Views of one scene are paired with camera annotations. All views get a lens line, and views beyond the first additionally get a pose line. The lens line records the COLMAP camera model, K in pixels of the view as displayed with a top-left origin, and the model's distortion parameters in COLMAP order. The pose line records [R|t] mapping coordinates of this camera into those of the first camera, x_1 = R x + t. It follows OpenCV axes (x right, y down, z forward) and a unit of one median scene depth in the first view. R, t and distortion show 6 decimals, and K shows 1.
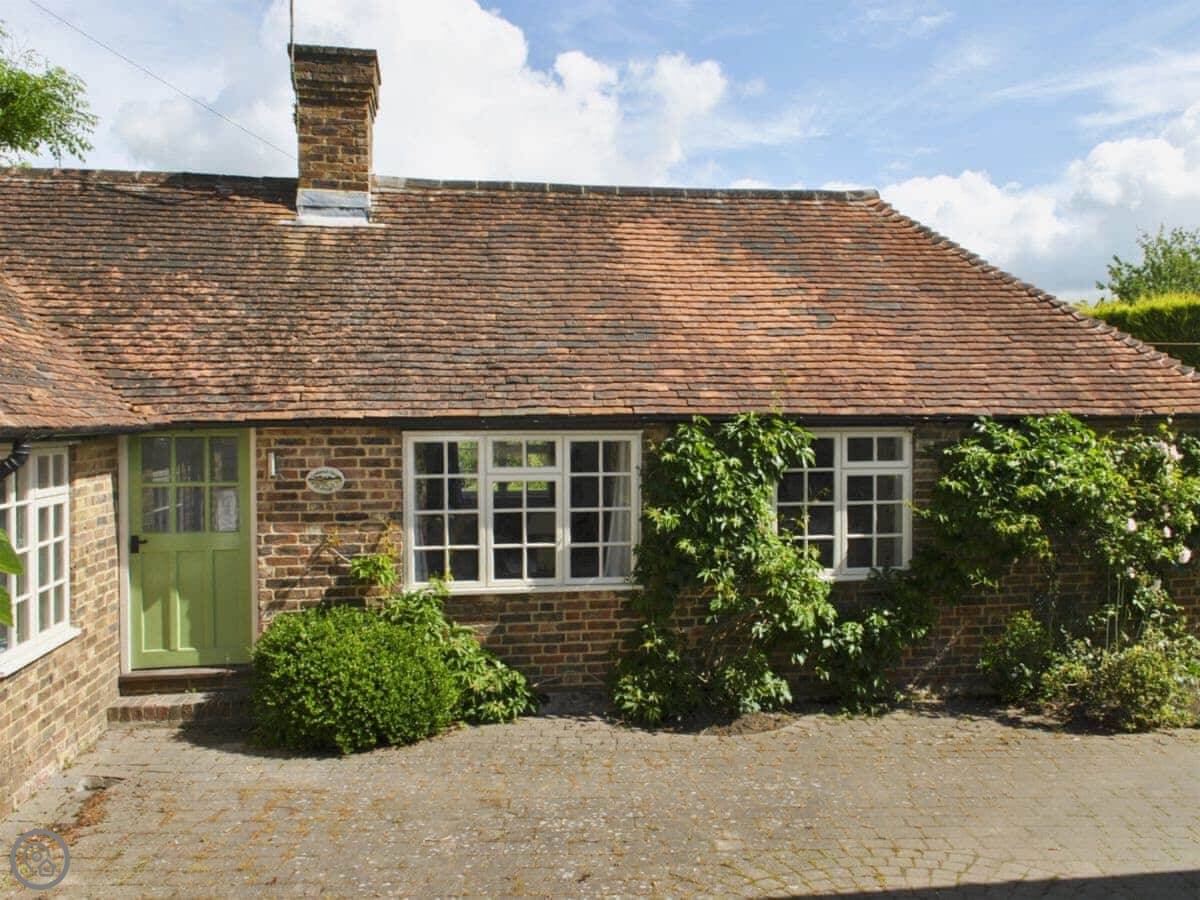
lens RADIAL K [[979.8, 0, 600.0], [0, 979.8, 450.0], [0, 0, 1]] dist [-0.009906, -0.002776]
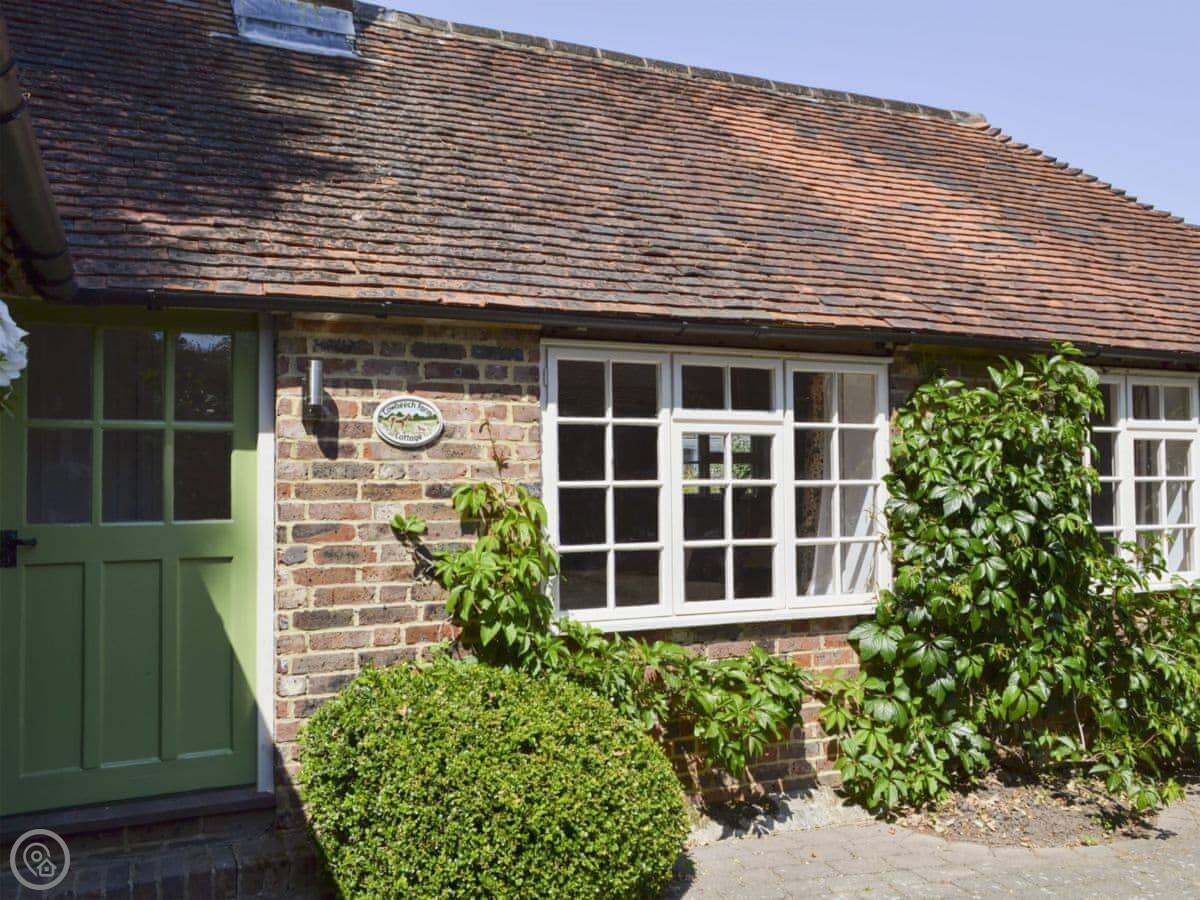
lens RADIAL K [[1016.4, 0, 600.0], [0, 1016.4, 450.0], [0, 0, 1]] dist [-0.000677, -0.002610]
pose [[0.962516, 0.006488, 0.271146, -0.319388], [0.014160, 0.997149, -0.074124, 0.086200], [-0.270854, 0.075185, 0.959680, 0.427369]]
